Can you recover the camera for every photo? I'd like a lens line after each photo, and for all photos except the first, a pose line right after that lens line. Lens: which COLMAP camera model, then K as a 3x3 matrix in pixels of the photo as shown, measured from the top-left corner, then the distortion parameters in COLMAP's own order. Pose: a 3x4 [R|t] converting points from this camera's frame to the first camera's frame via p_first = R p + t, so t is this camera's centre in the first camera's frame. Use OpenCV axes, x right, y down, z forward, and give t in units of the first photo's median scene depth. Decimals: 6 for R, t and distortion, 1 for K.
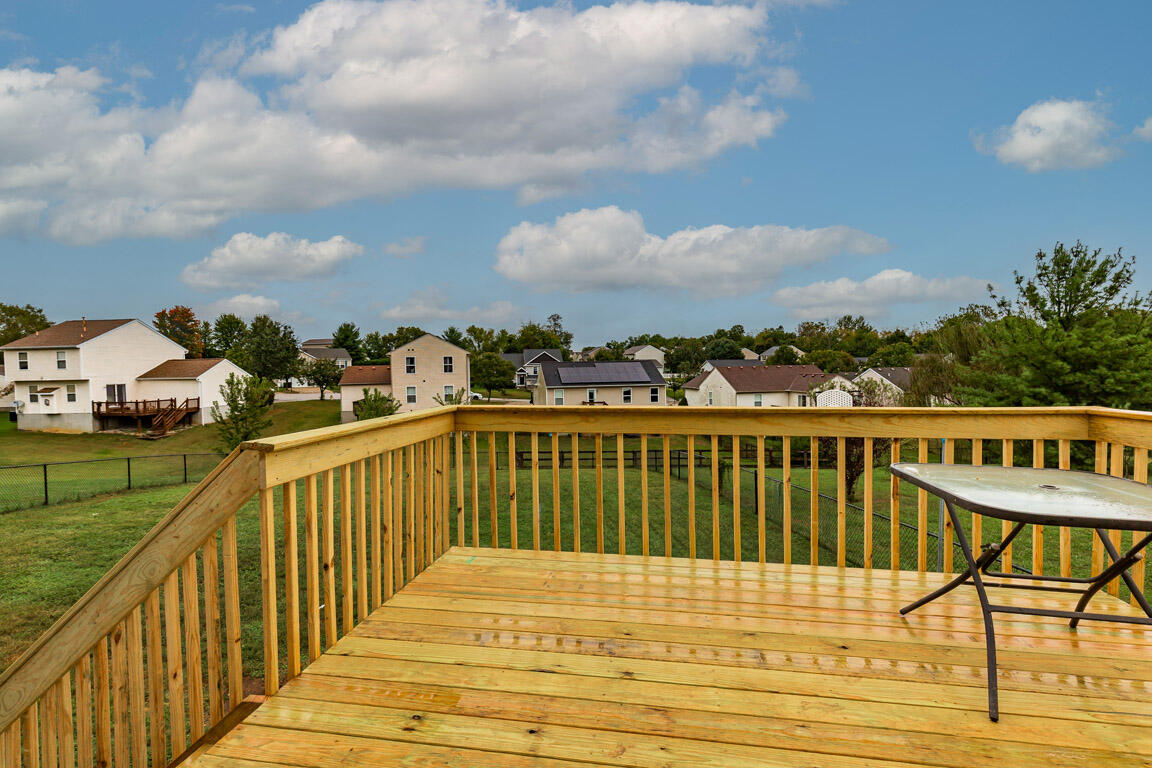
lens RADIAL K [[501.1, 0, 573.1], [0, 501.1, 381.3], [0, 0, 1]] dist [0.004292, 0.000222]
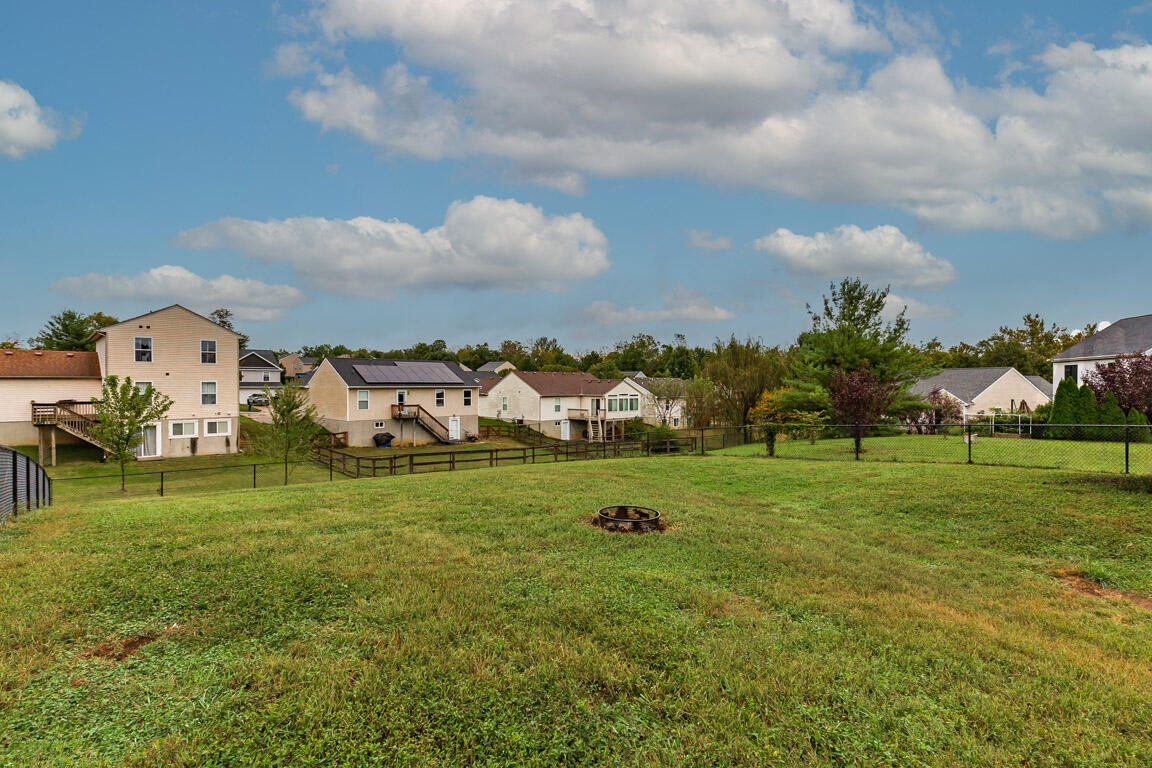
lens RADIAL K [[526.3, 0, 584.2], [0, 526.3, 383.9], [0, 0, 1]] dist [0.028831, 0.000477]
pose [[0.834731, 0.017222, 0.550388, -0.197755], [-0.002556, 0.999621, -0.027403, 0.027777], [-0.550652, 0.021468, 0.834459, 0.066739]]
